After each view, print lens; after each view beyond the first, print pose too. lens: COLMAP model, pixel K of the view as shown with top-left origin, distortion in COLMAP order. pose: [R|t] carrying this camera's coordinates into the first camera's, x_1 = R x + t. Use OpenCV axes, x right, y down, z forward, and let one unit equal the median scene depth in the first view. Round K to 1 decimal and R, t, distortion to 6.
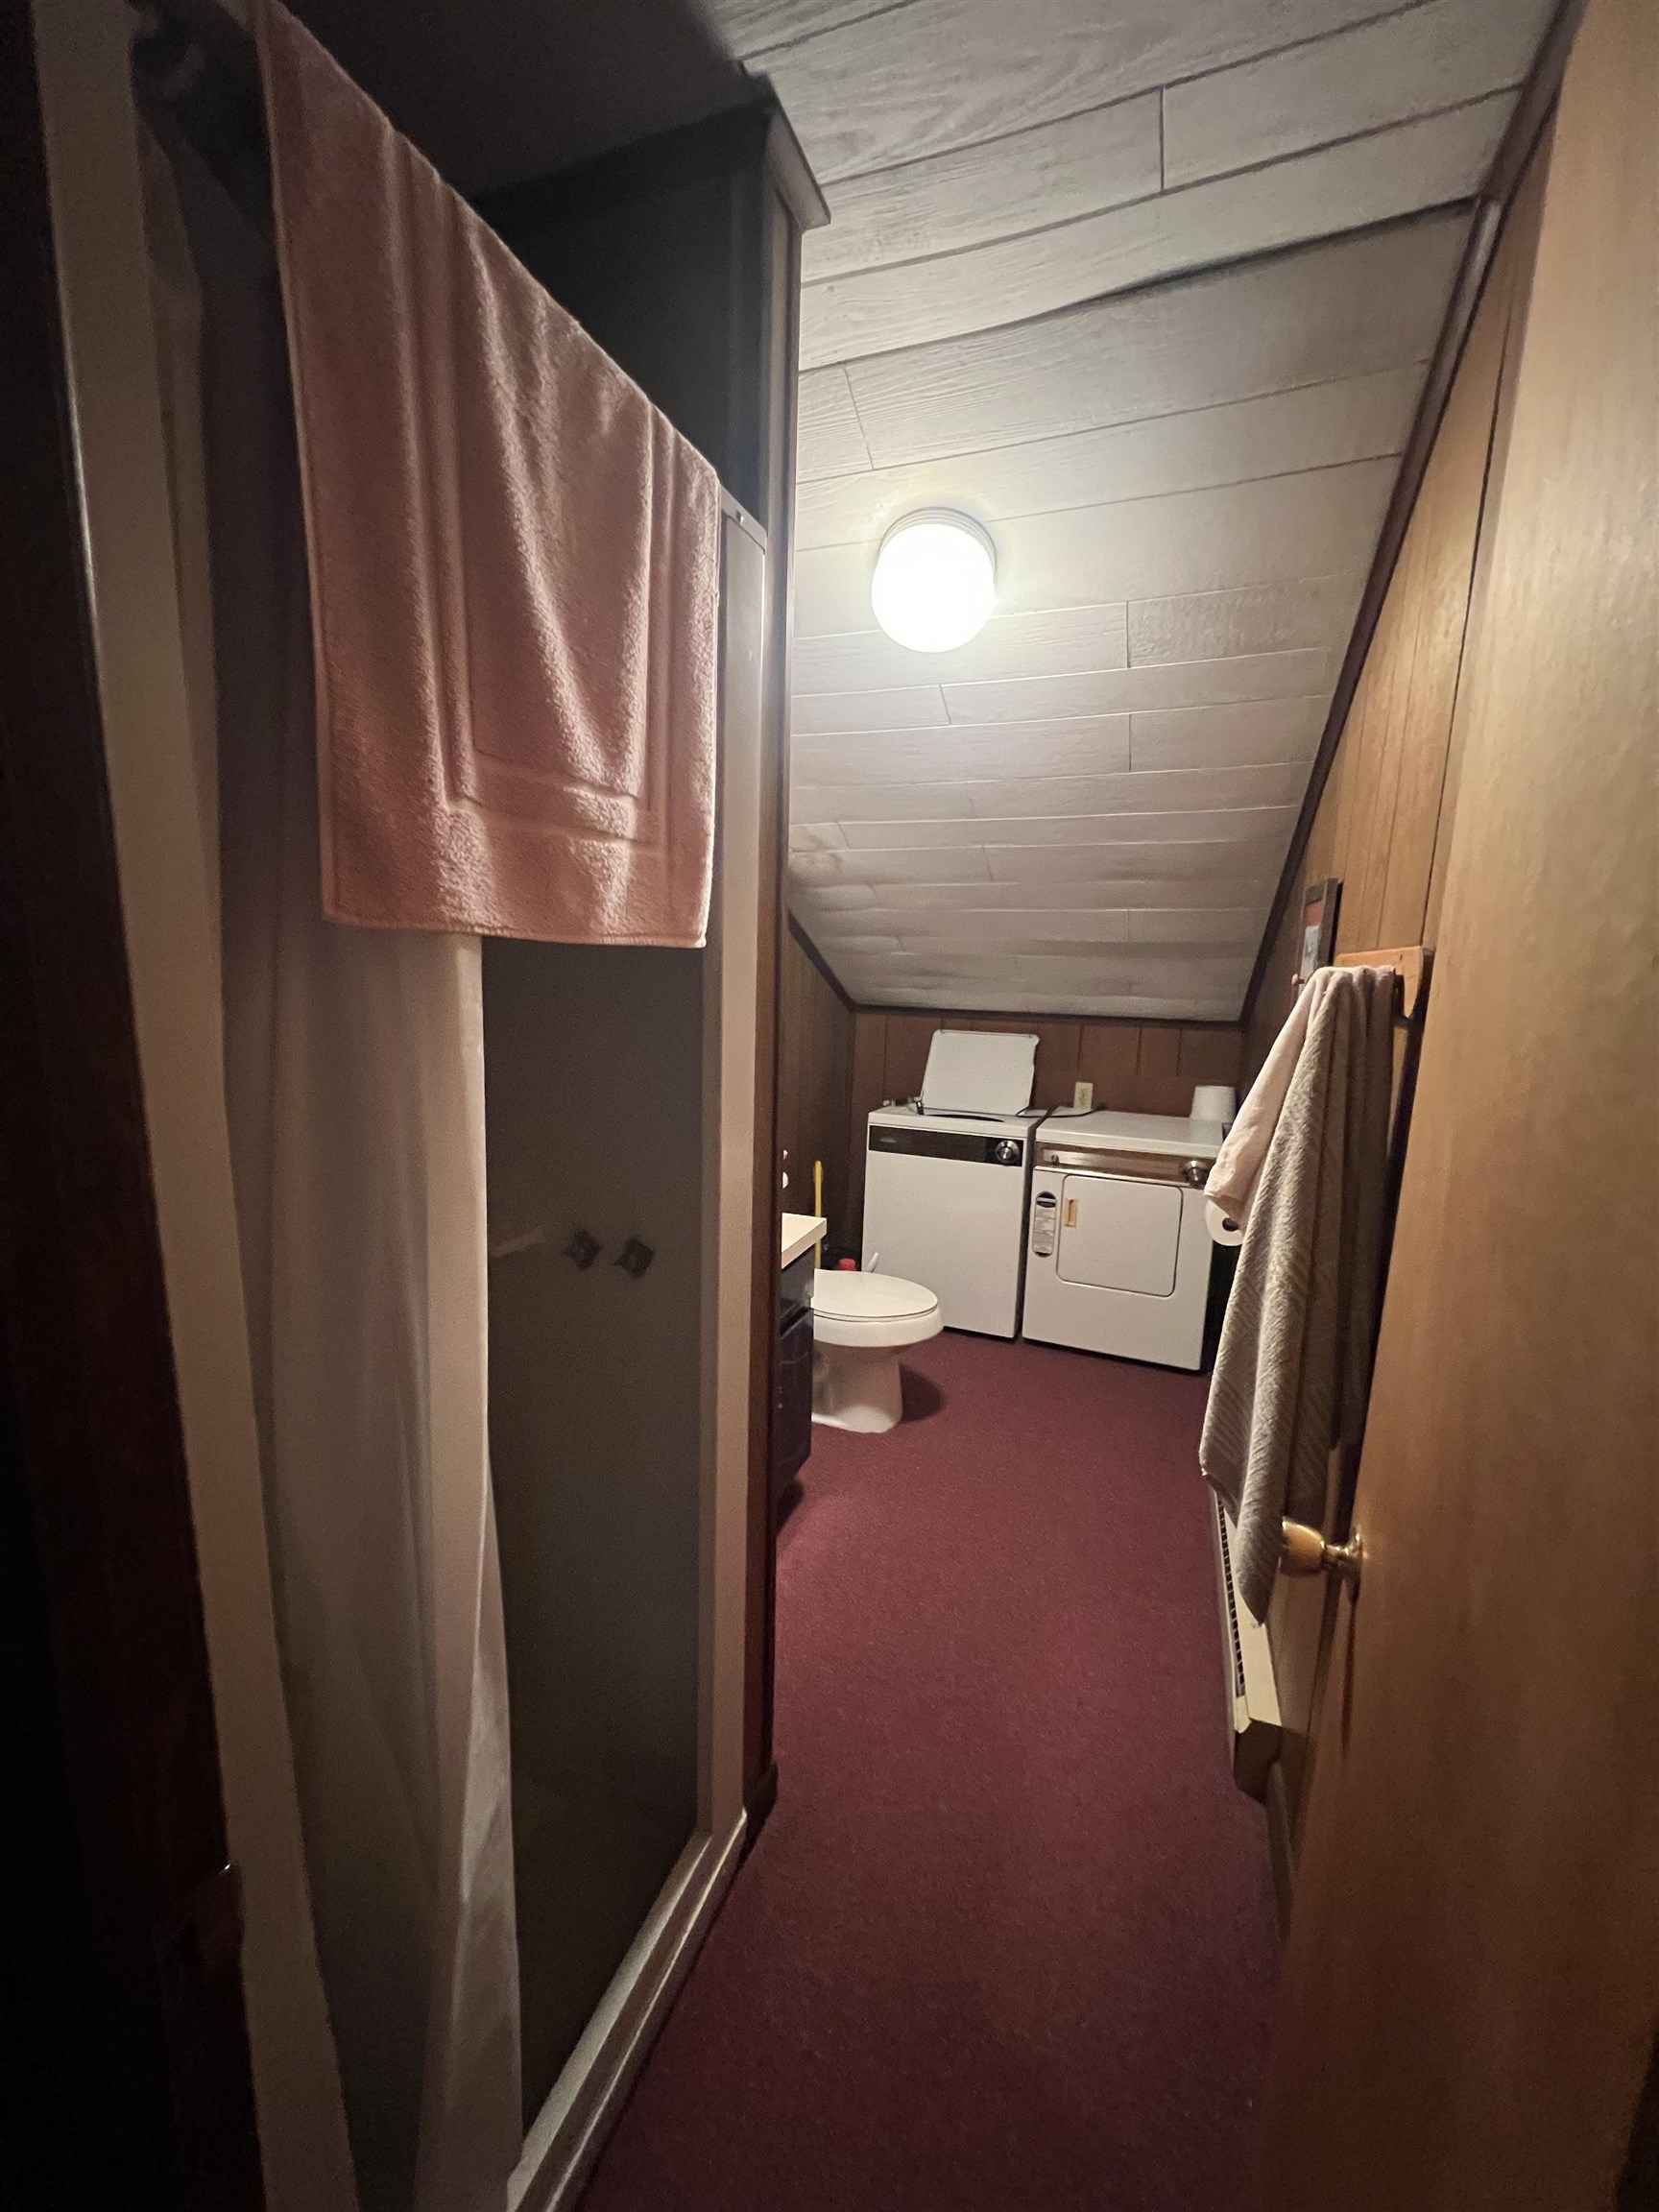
lens RADIAL K [[884.3, 0, 829.5], [0, 884.3, 1106.0], [0, 0, 1]] dist [-0.002094, -0.000279]
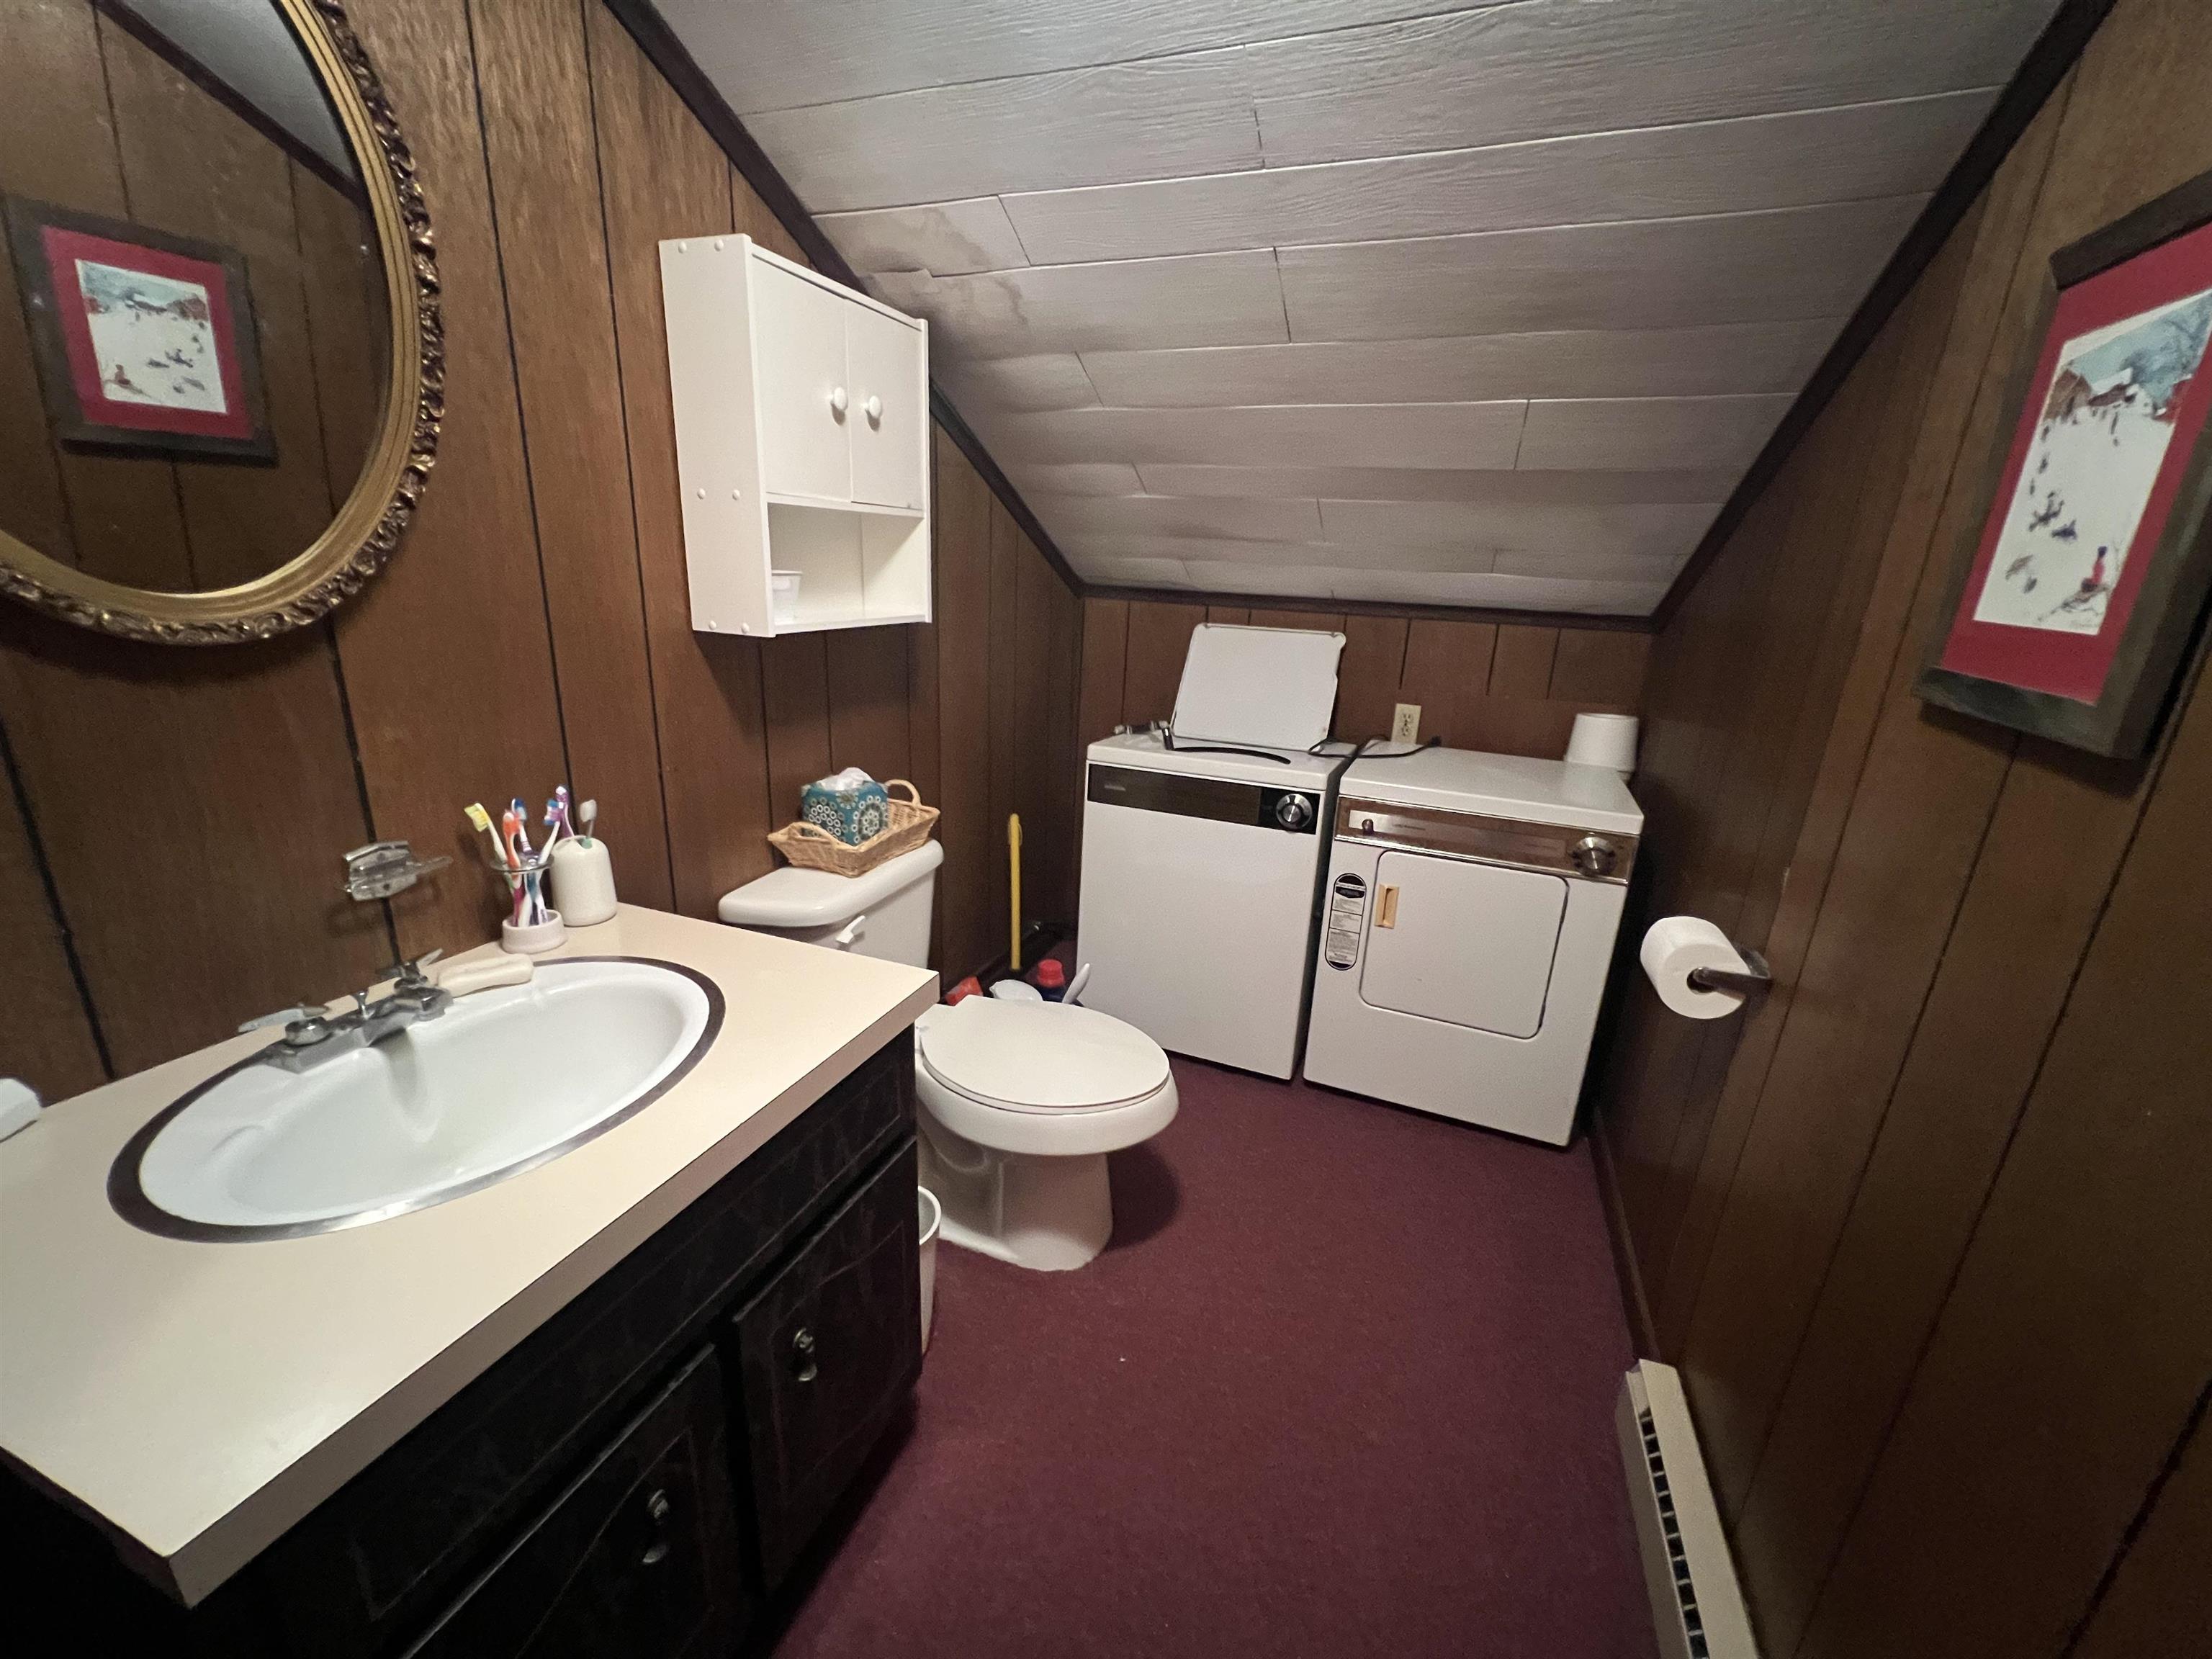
lens RADIAL K [[884.3, 0, 1117.5], [0, 884.3, 828.8], [0, 0, 1]] dist [-0.002094, -0.000279]
pose [[0.999798, 0.018356, 0.008170, 0.065243], [-0.019236, 0.991935, 0.125280, -0.014104], [-0.005805, -0.125412, 0.992088, 0.348409]]
